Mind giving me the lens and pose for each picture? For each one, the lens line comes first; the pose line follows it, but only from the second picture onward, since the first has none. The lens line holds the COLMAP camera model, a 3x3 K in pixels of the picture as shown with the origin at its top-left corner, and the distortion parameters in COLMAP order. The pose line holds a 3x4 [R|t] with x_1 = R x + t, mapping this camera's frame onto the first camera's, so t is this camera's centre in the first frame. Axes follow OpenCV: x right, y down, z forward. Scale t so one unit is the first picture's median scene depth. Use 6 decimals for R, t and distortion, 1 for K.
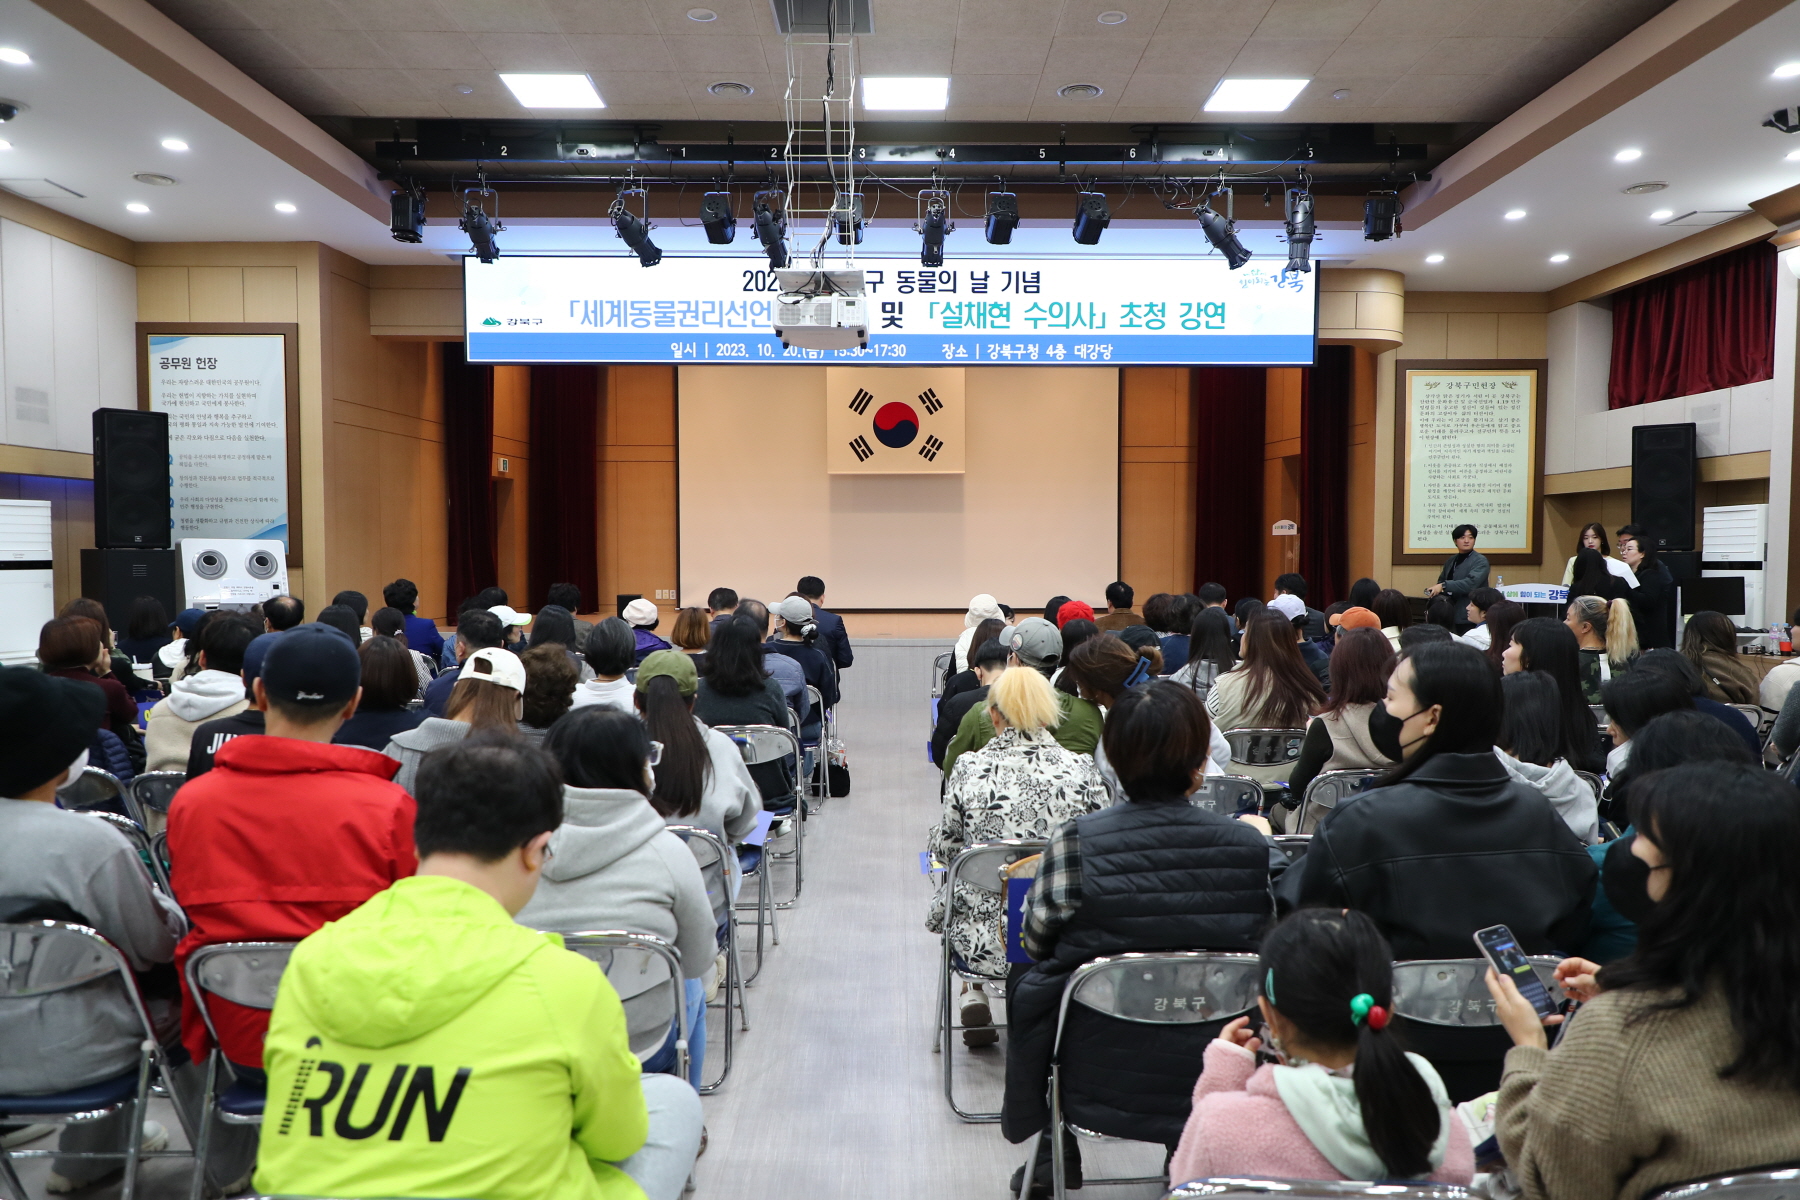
lens RADIAL K [[1225.5, 0, 900.0], [0, 1225.5, 600.0], [0, 0, 1]] dist [-0.000712, 0.001190]
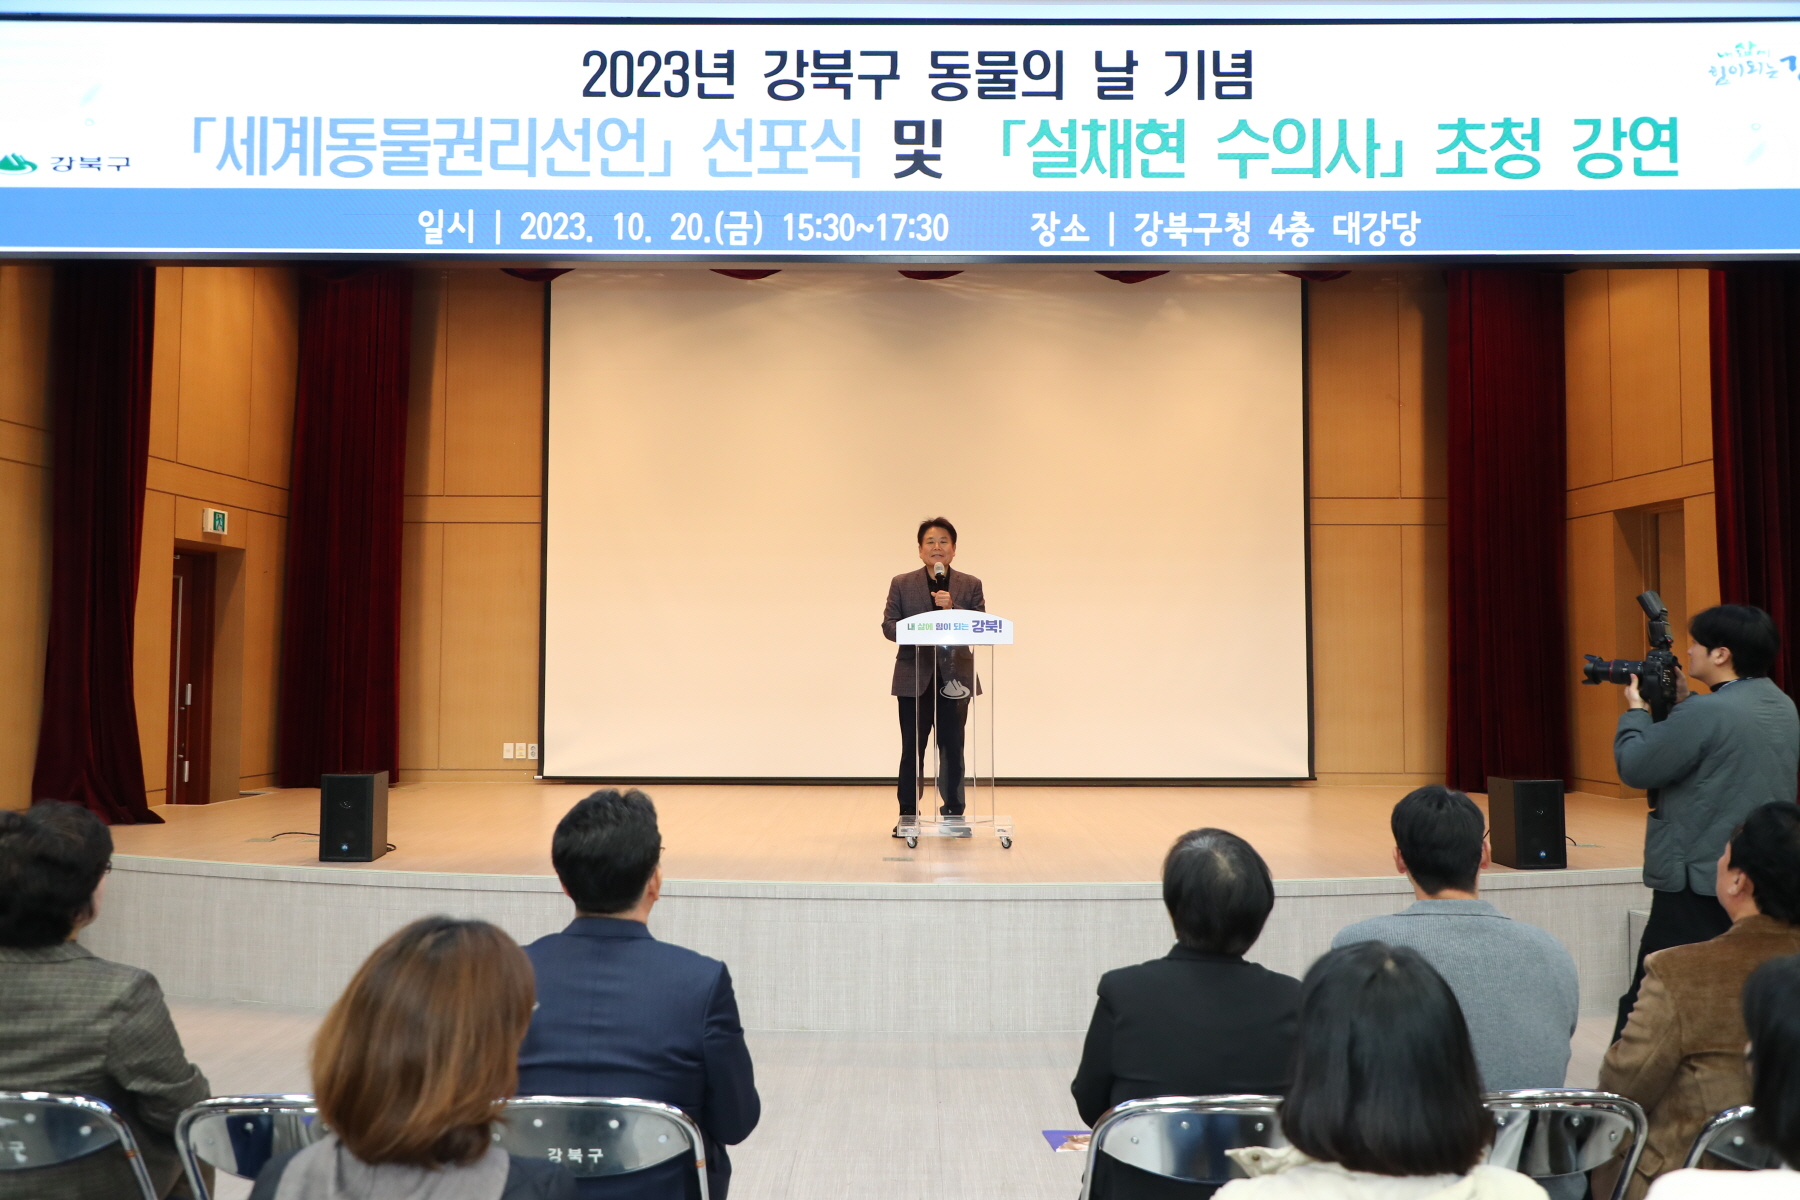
lens RADIAL K [[1327.0, 0, 900.0], [0, 1327.0, 600.0], [0, 0, 1]] dist [0.011804, 0.000562]
pose [[0.999914, 0.001360, -0.013067, -0.006386], [-0.002574, 0.995632, -0.093327, -0.025389], [0.012883, 0.093352, 0.995550, 0.536858]]
